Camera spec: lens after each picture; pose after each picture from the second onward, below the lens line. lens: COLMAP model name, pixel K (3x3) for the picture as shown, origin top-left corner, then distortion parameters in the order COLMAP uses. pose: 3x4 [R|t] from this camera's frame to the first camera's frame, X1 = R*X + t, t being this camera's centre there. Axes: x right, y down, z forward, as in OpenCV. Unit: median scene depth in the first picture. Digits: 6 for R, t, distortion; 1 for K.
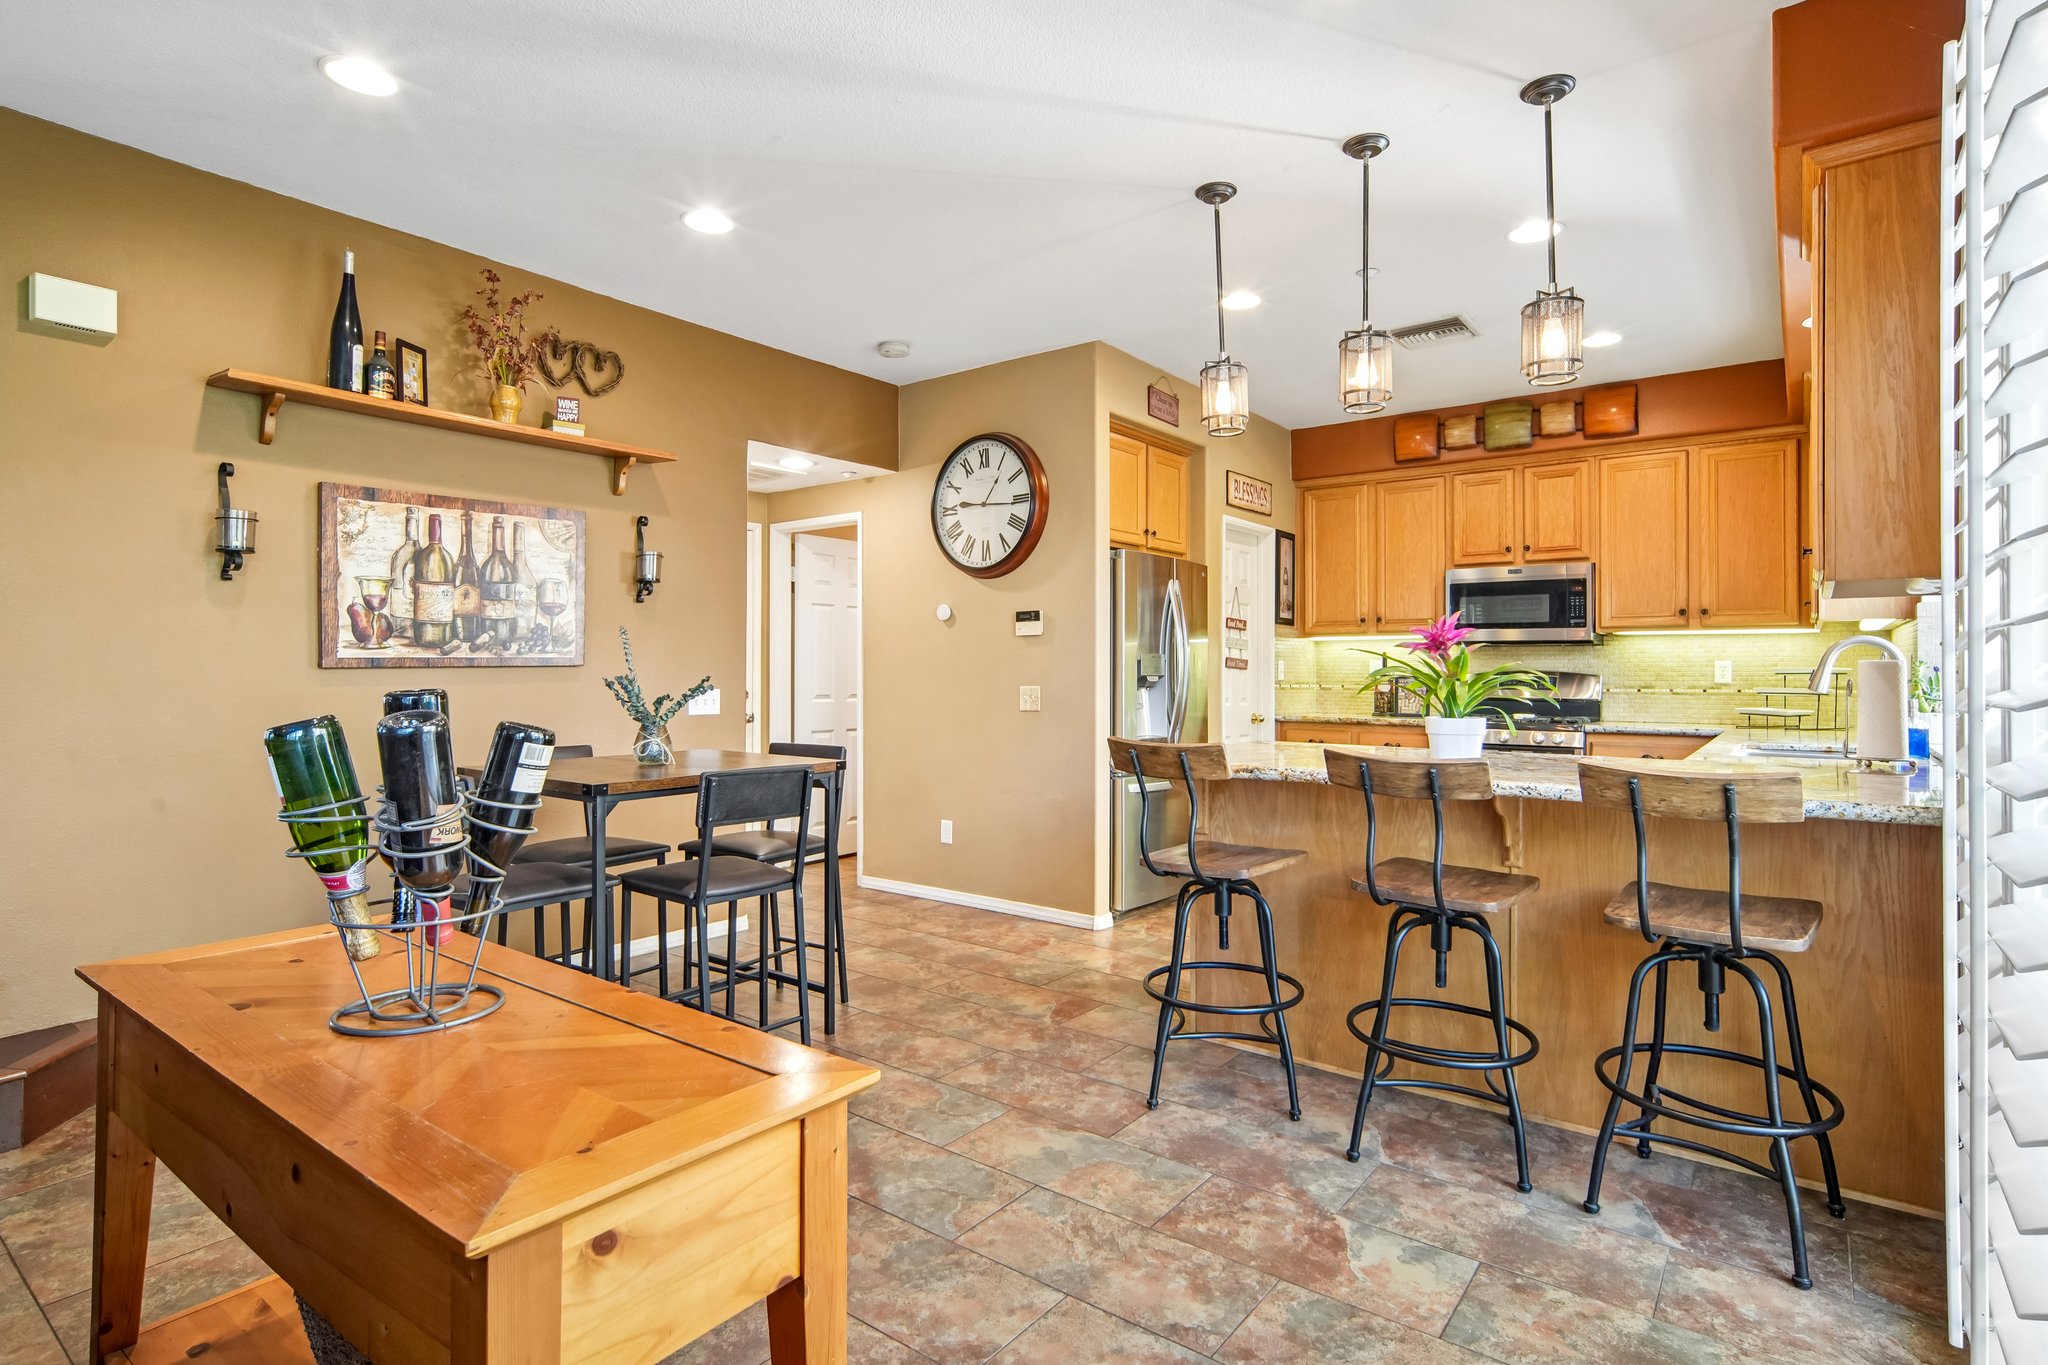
lens RADIAL K [[1028.6, 0, 1019.5], [0, 1028.6, 664.8], [0, 0, 1]] dist [-0.009064, 0.000428]
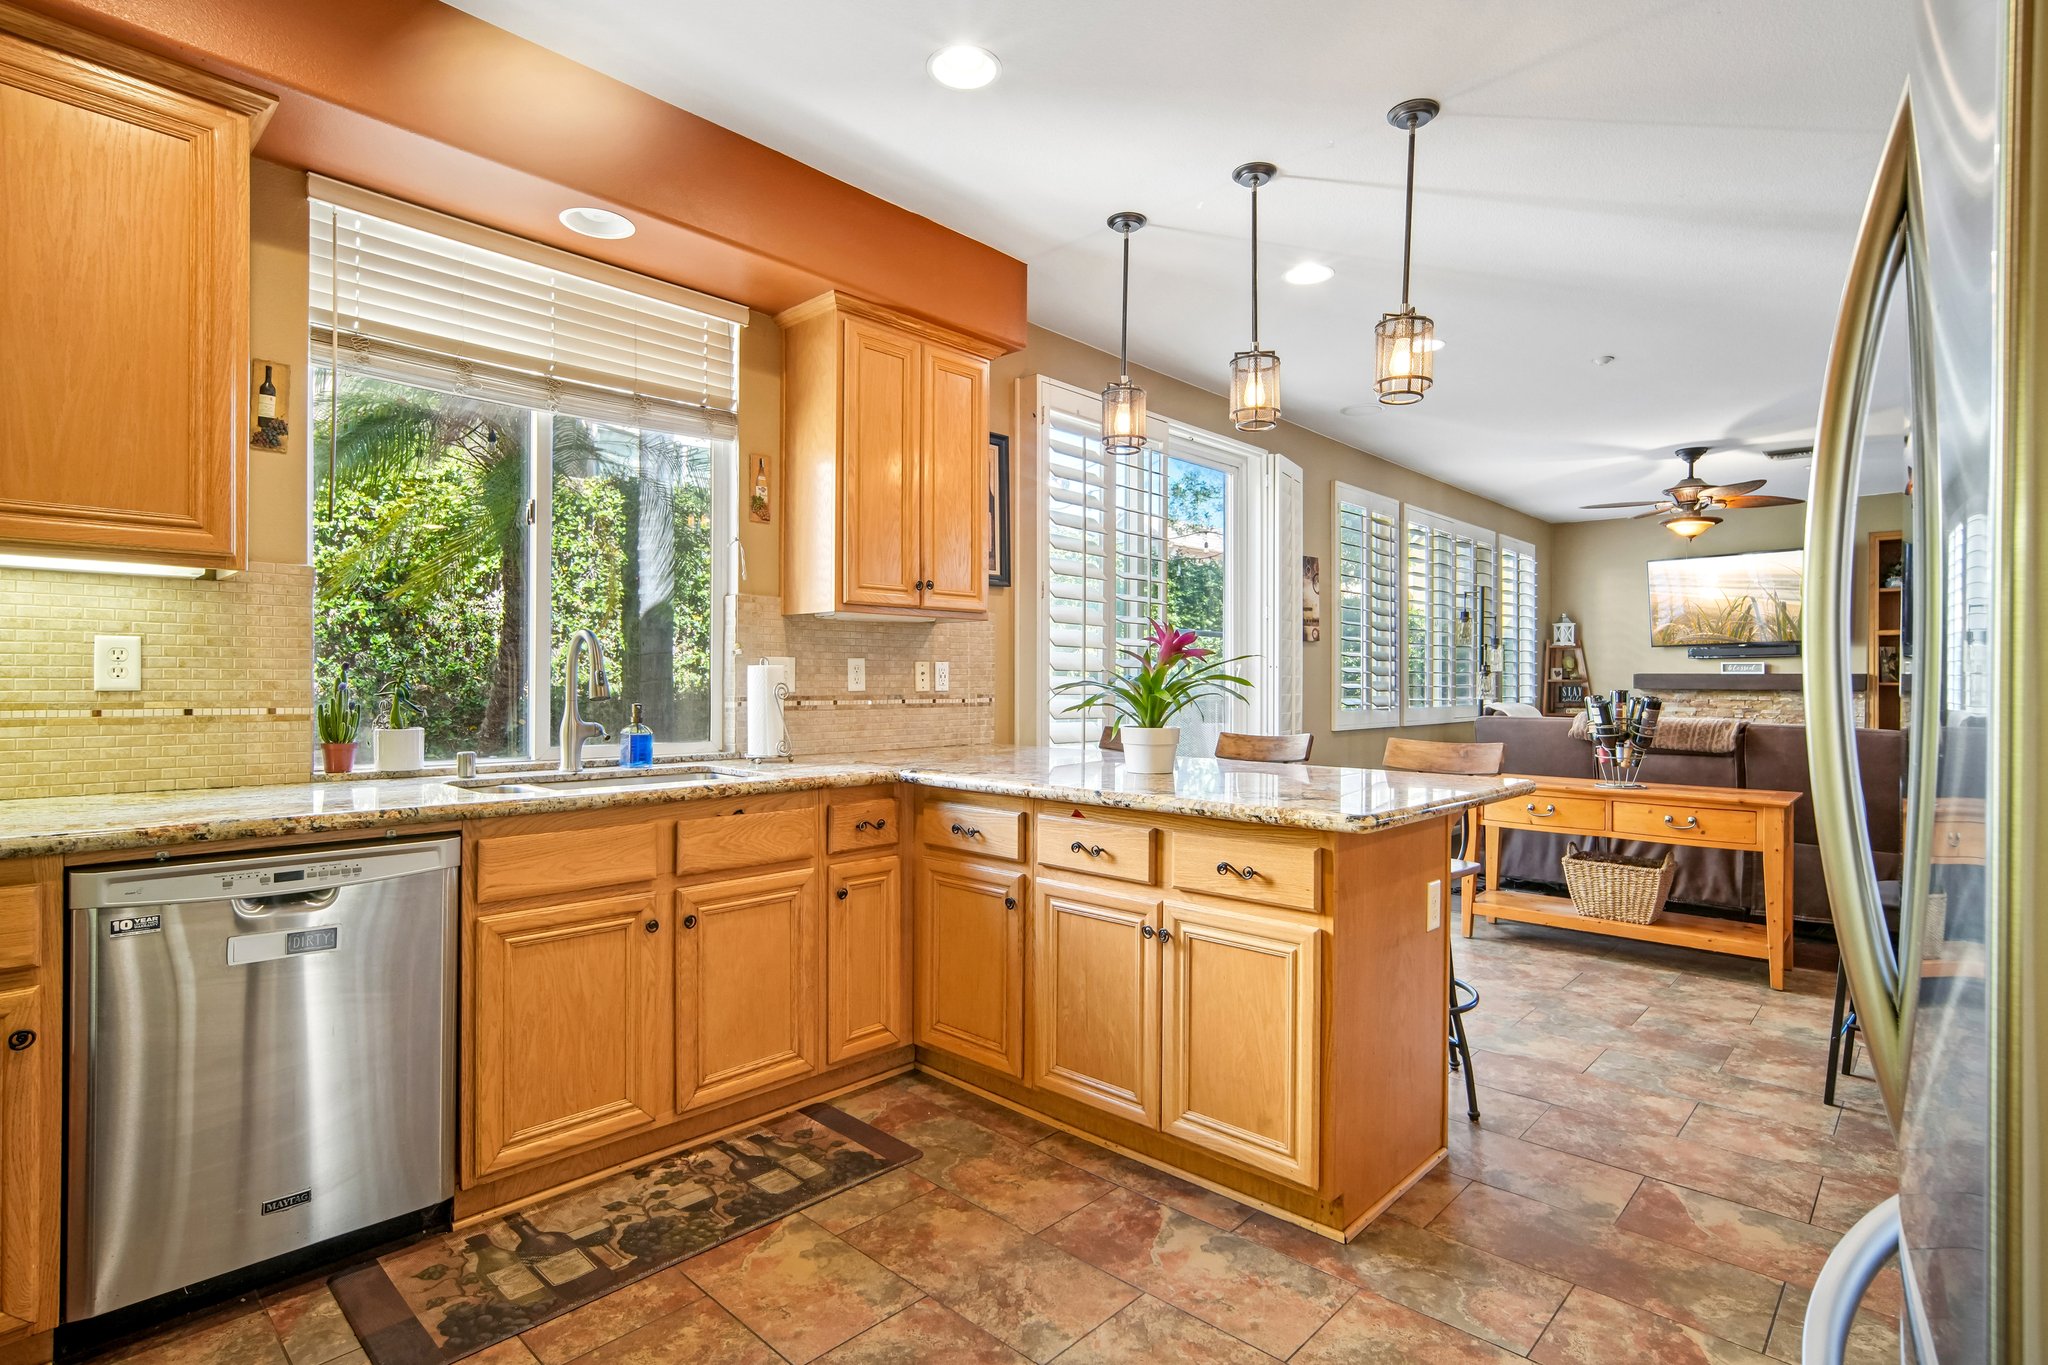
lens RADIAL K [[999.1, 0, 1015.3], [0, 999.1, 707.2], [0, 0, 1]] dist [-0.003913, -0.000119]
pose [[-0.994401, -0.008874, 0.105299, 0.367635], [-0.007242, 0.999848, 0.015866, 0.014356], [-0.105424, 0.015015, -0.994314, 1.576670]]
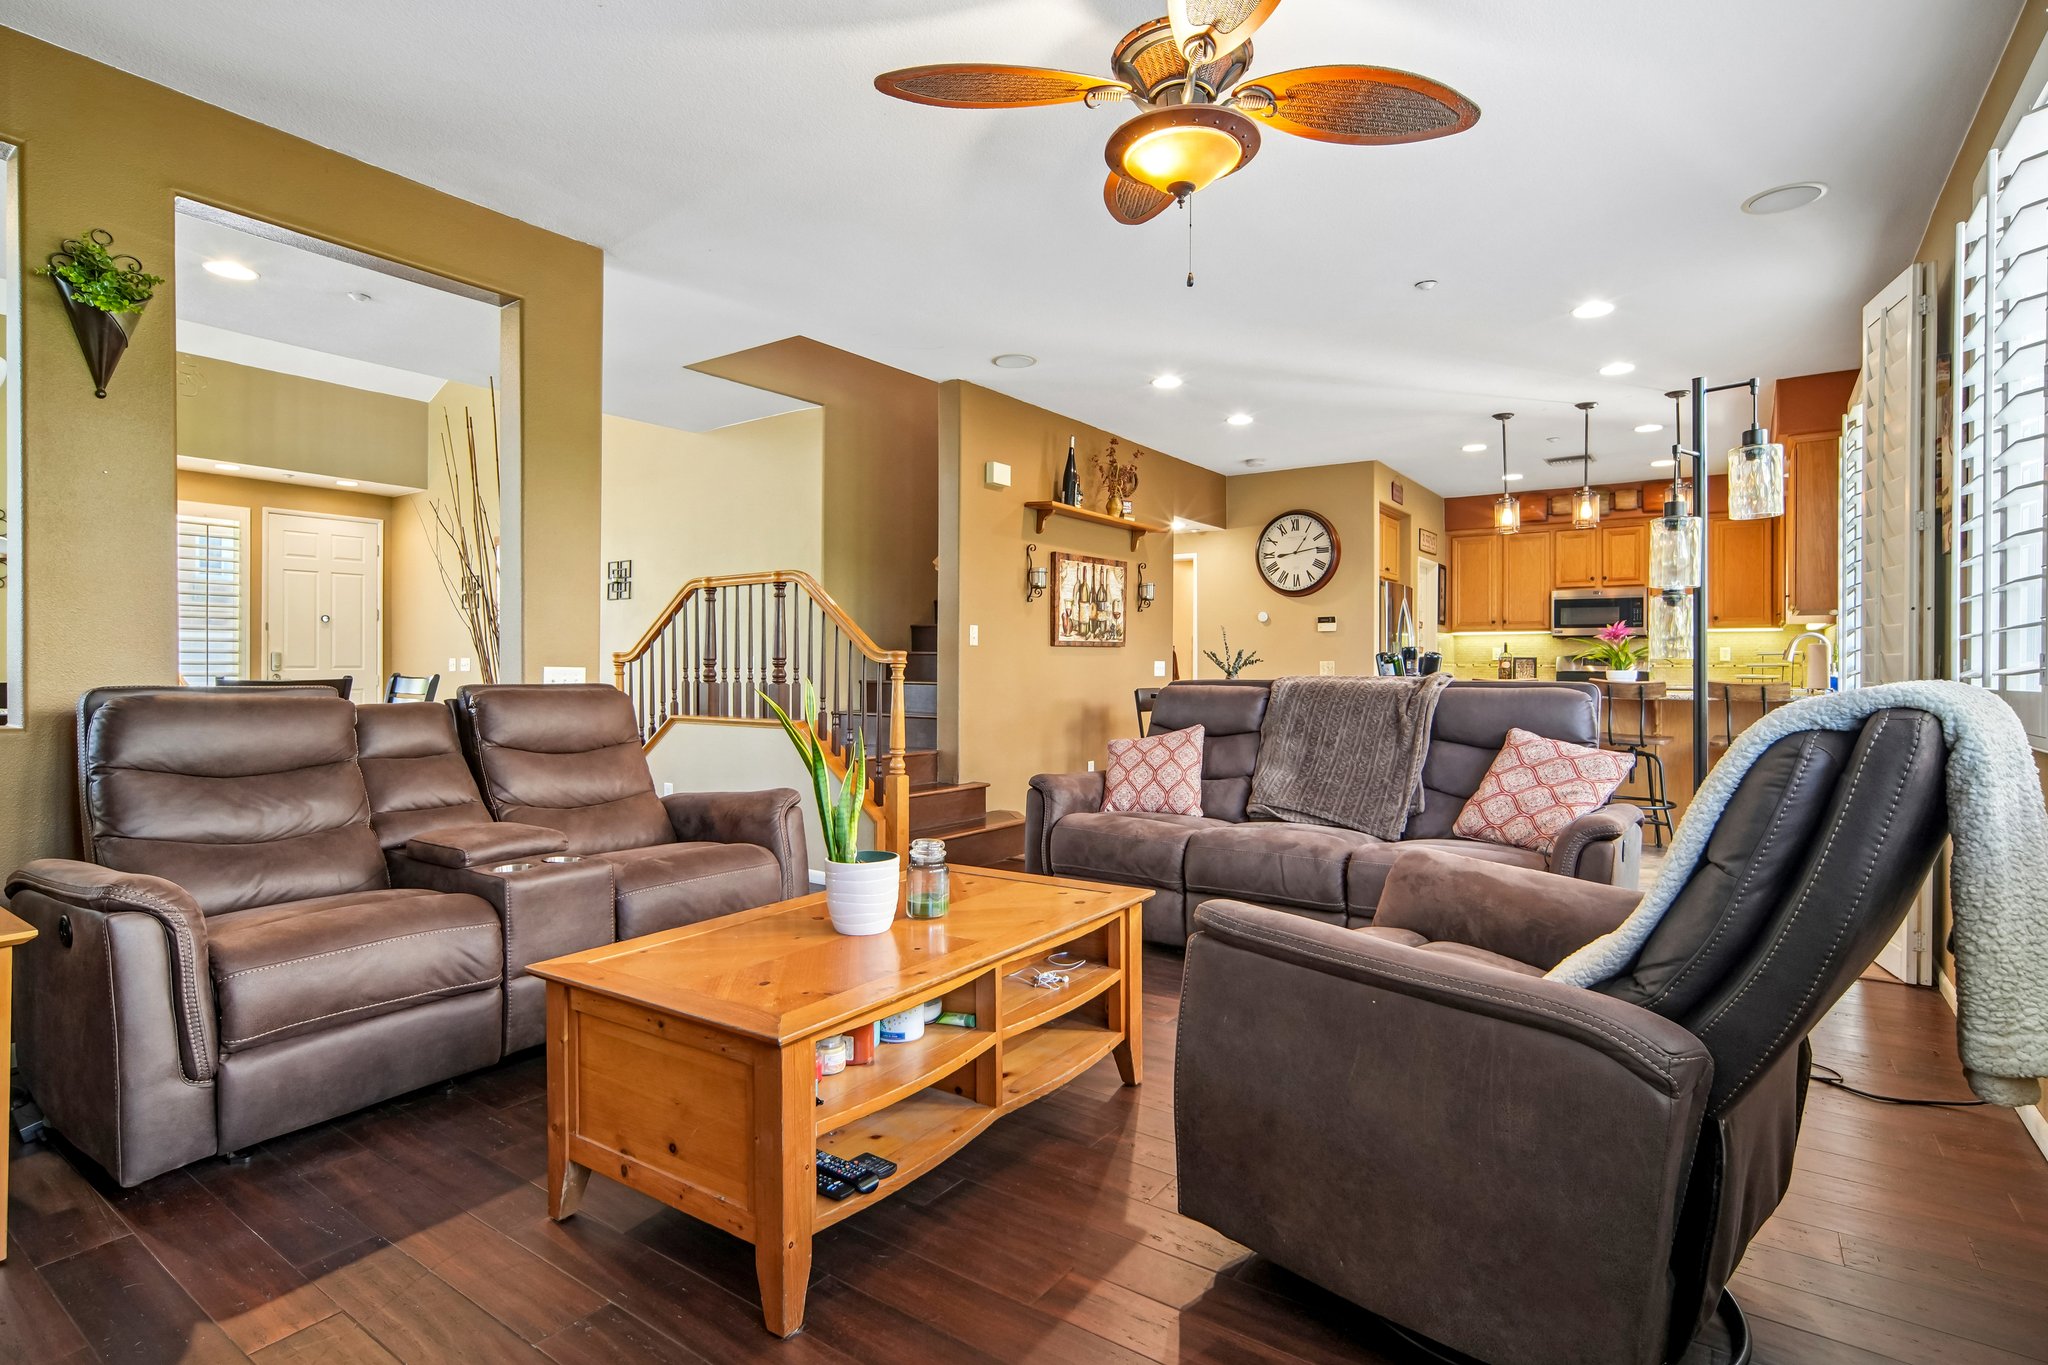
lens RADIAL K [[1010.2, 0, 1029.1], [0, 1010.2, 656.4], [0, 0, 1]] dist [-0.001417, -0.000208]
pose [[0.999353, 0.002993, 0.035845, -0.701994], [-0.002840, 0.999987, -0.004327, 0.028329], [-0.035857, 0.004222, 0.999348, -0.834344]]
